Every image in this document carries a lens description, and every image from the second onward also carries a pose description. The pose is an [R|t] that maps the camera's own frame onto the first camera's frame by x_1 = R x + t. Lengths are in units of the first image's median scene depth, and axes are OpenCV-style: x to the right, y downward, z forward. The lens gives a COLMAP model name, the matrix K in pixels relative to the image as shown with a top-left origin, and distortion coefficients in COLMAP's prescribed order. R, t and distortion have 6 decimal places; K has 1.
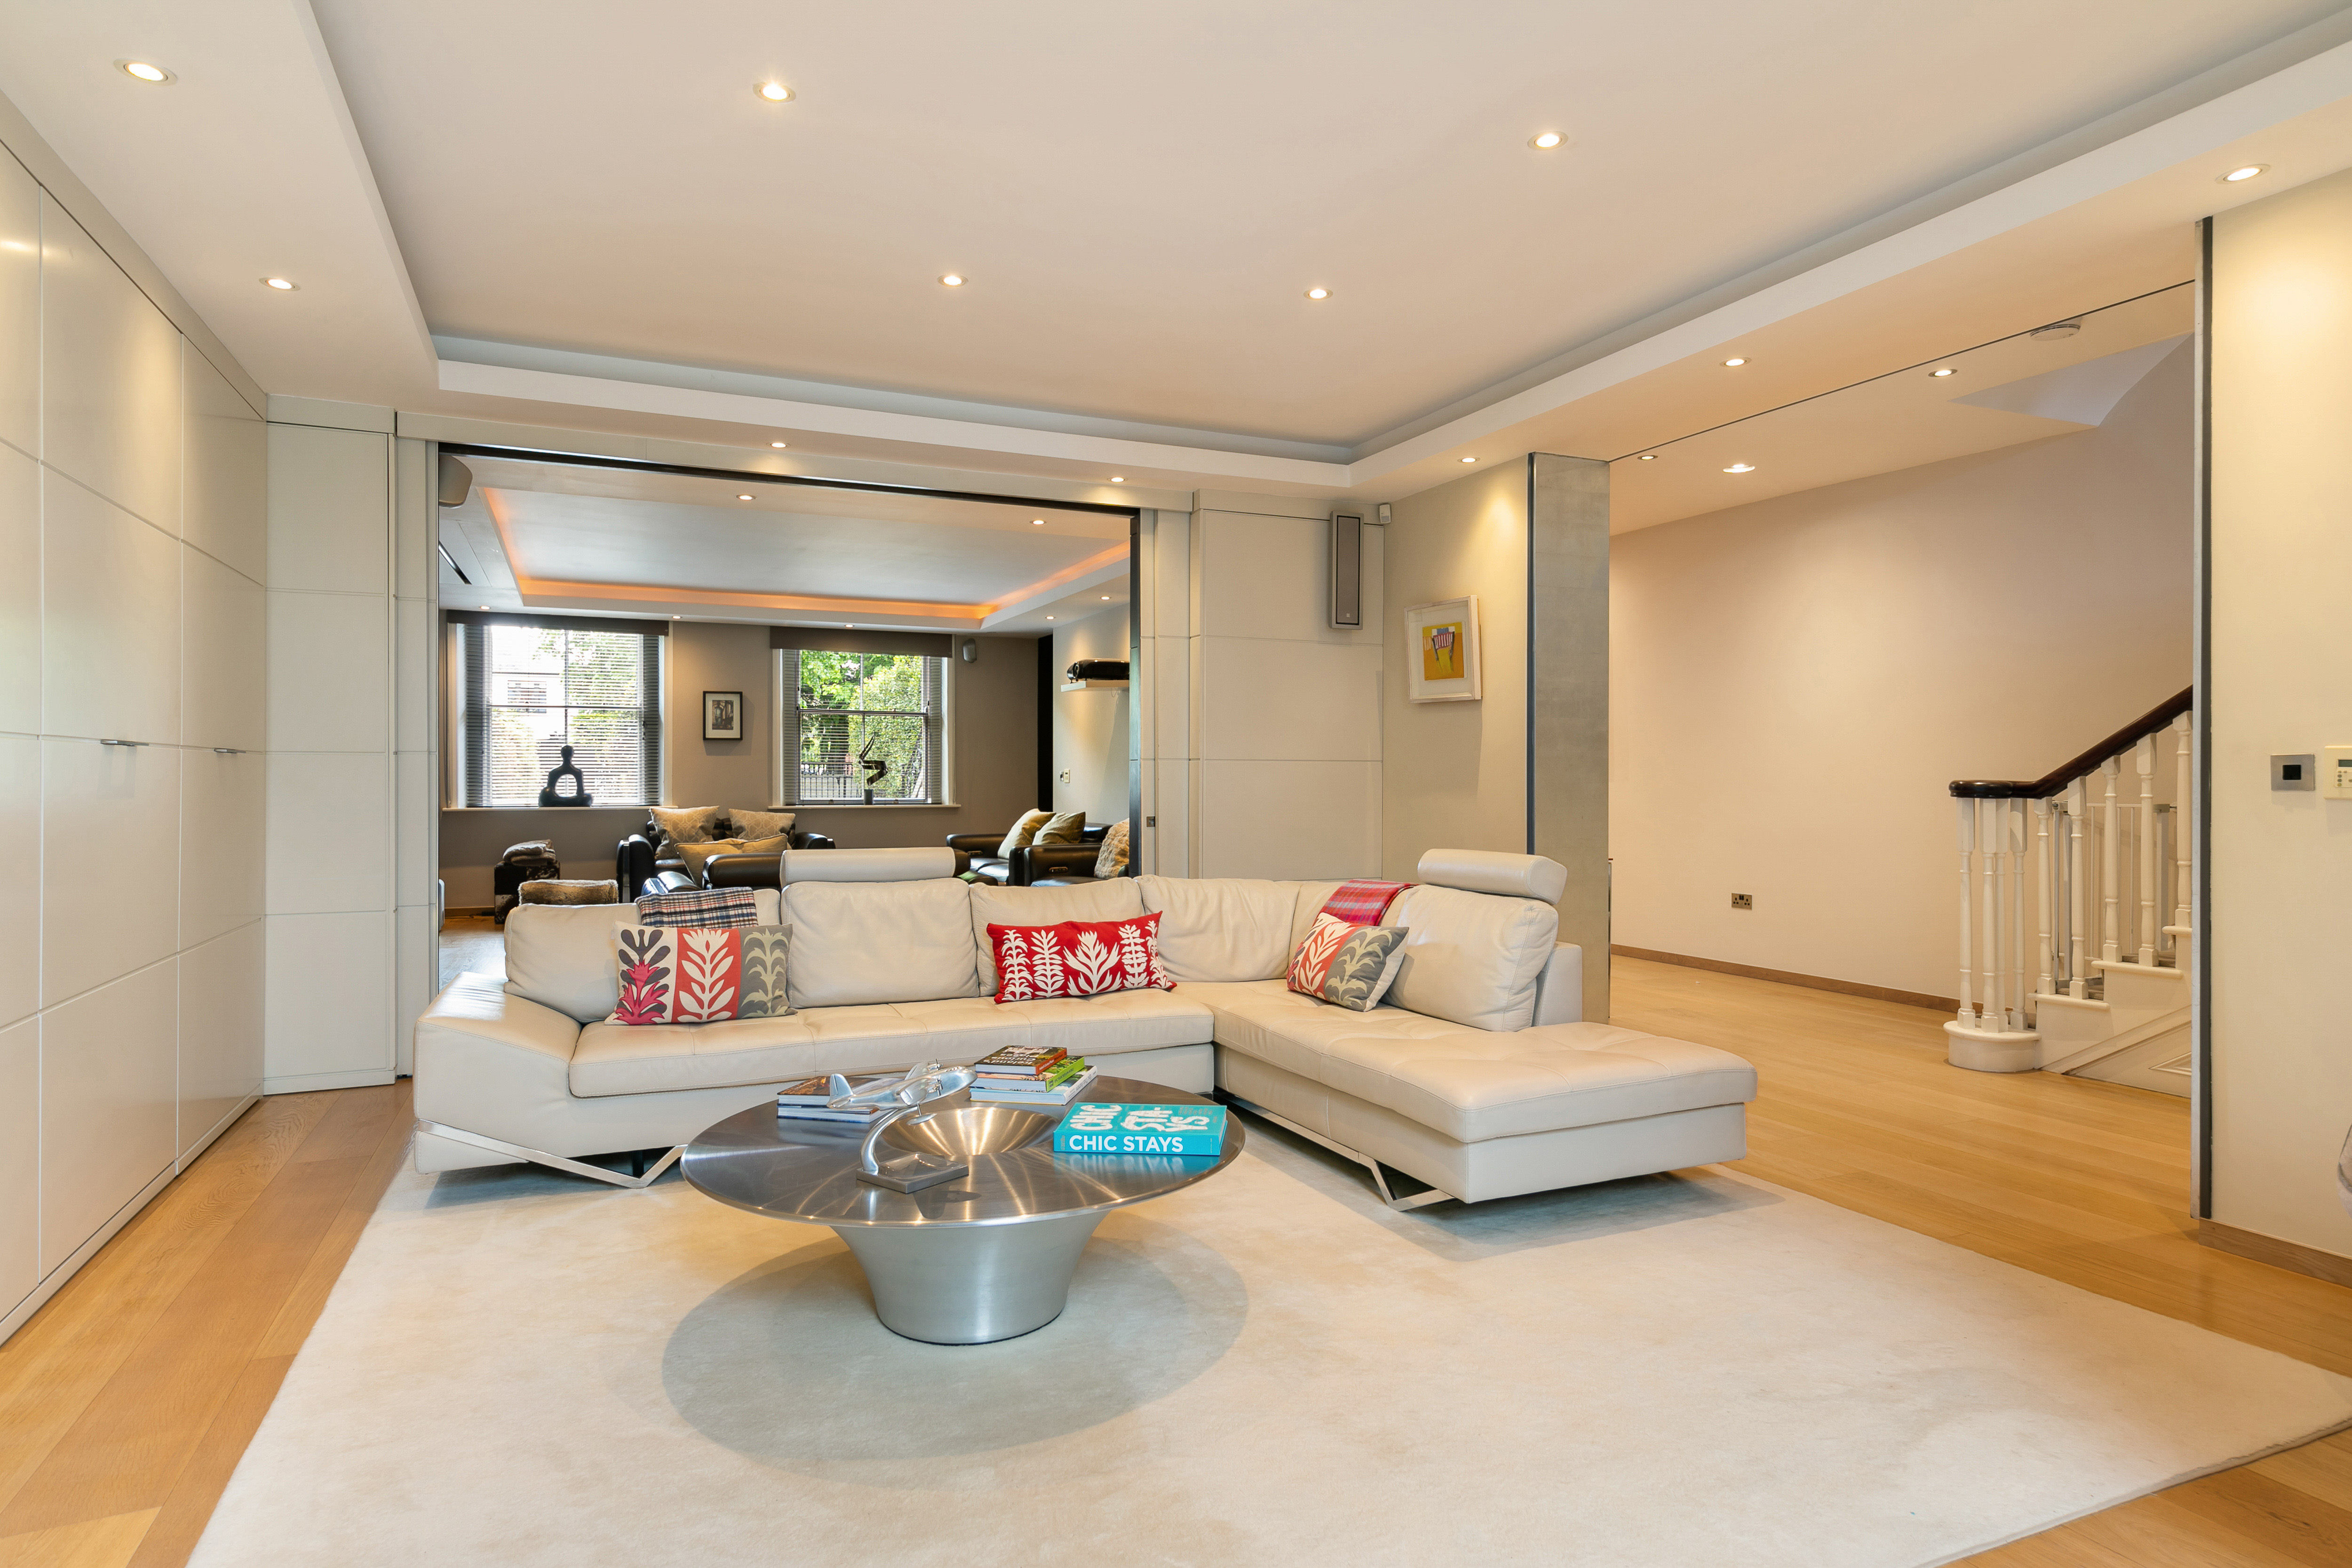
lens RADIAL K [[1333.6, 0, 1183.0], [0, 1333.6, 785.2], [0, 0, 1]] dist [0.007032, 0.000280]
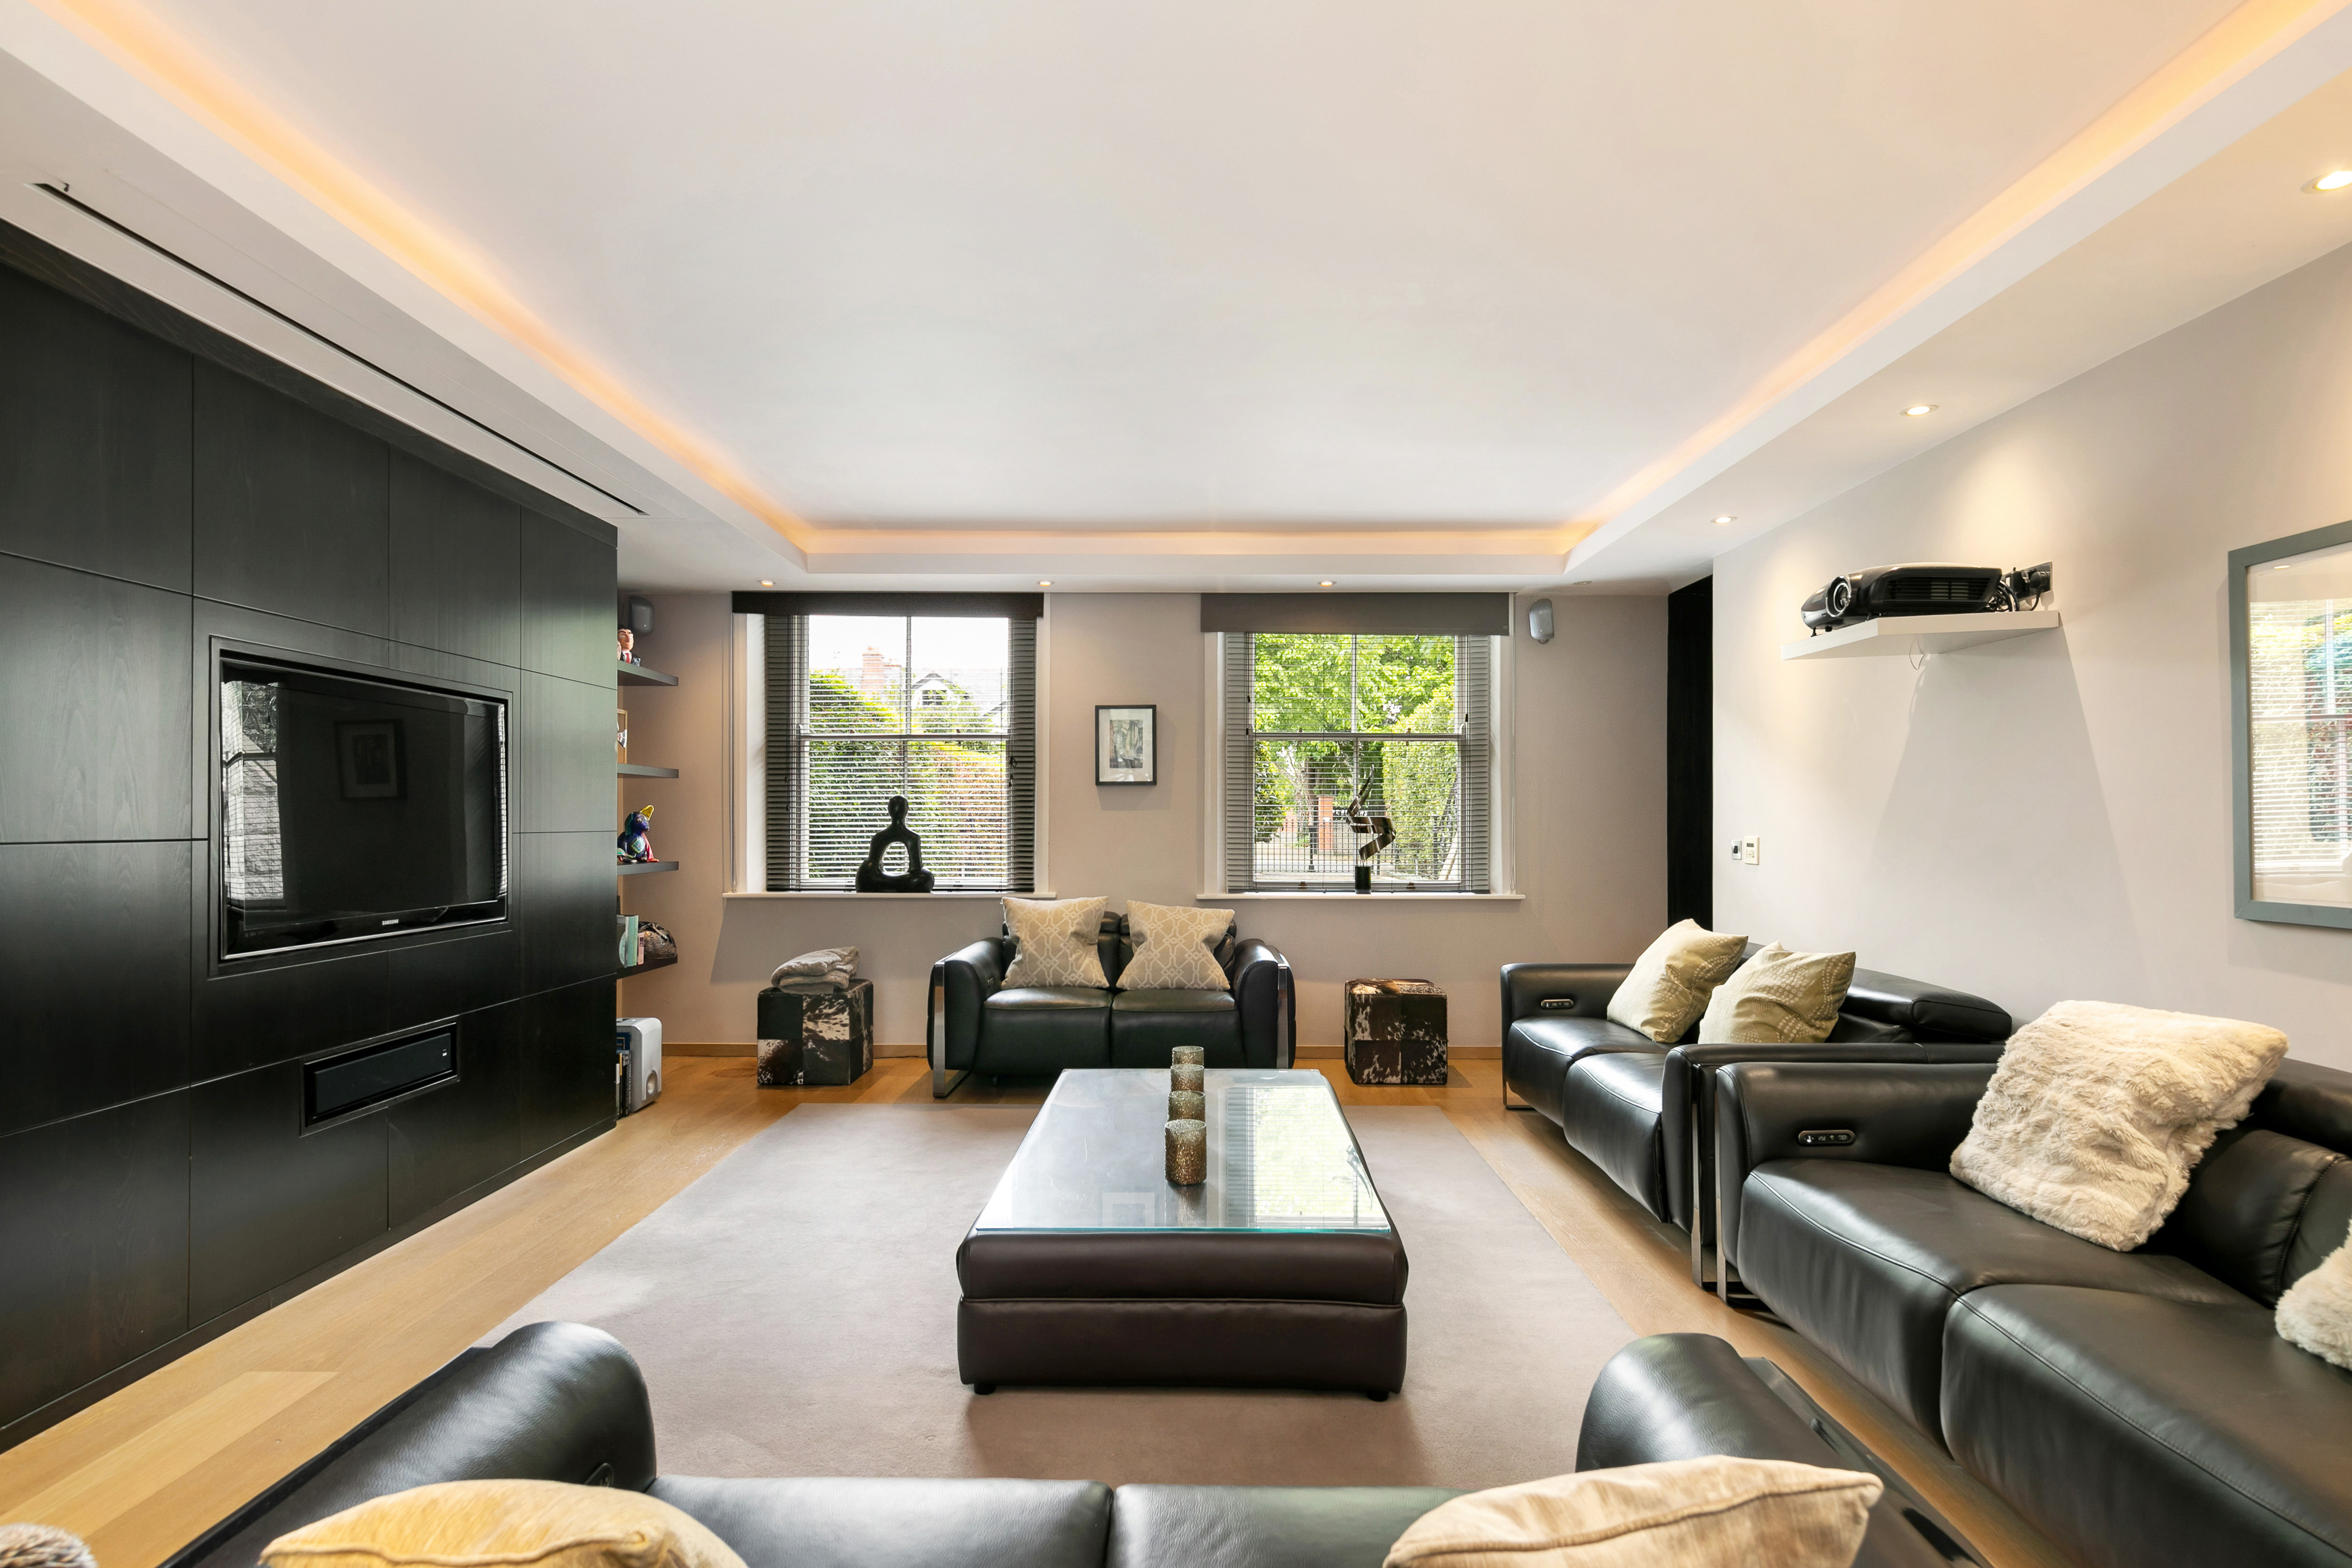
lens RADIAL K [[1196.5, 0, 1181.1], [0, 1196.5, 809.6], [0, 0, 1]] dist [0.003125, 0.000066]
pose [[0.909985, -0.002296, -0.414636, -0.096740], [-0.003126, 0.999918, -0.012398, -0.016101], [0.414630, 0.012578, 0.909903, 0.521188]]
